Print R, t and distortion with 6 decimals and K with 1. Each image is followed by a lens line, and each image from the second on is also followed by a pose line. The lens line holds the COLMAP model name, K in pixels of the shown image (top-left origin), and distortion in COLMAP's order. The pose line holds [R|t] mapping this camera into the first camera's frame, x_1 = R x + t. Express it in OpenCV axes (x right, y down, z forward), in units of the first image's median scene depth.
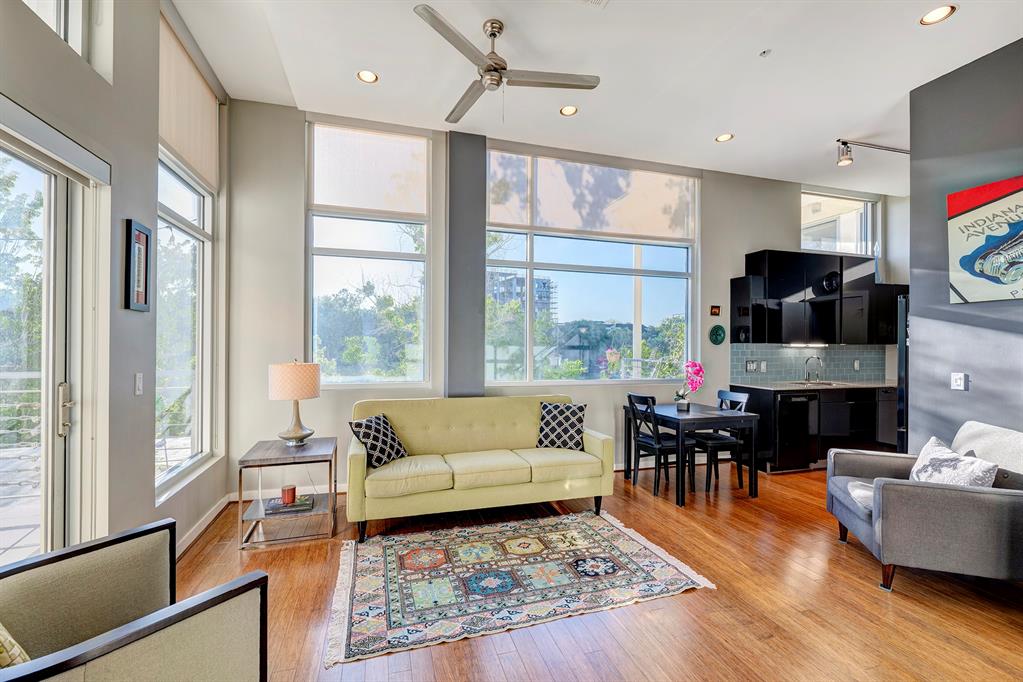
lens RADIAL K [[402.9, 0, 631.3], [0, 402.9, 342.9], [0, 0, 1]] dist [0.000885, -0.000110]
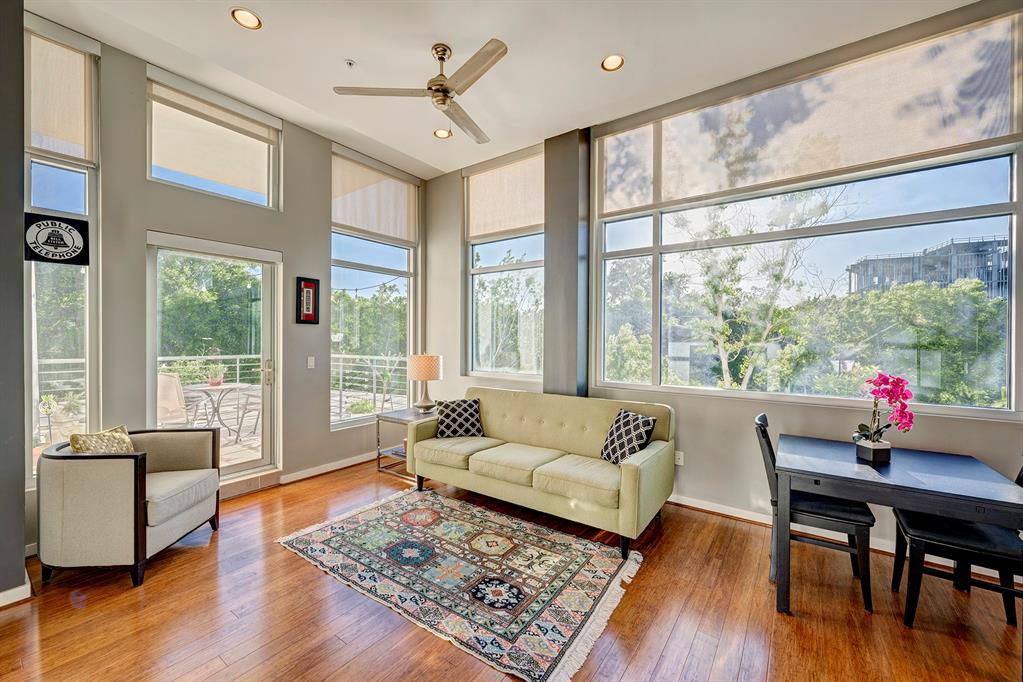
lens RADIAL K [[456.5, 0, 594.9], [0, 456.5, 342.0], [0, 0, 1]] dist [-0.002921, -0.000119]
pose [[0.549926, 0.000082, -0.835214, 0.788629], [0.000747, 1.000000, 0.000590, 0.003855], [0.835213, -0.000948, 0.549925, 0.575762]]
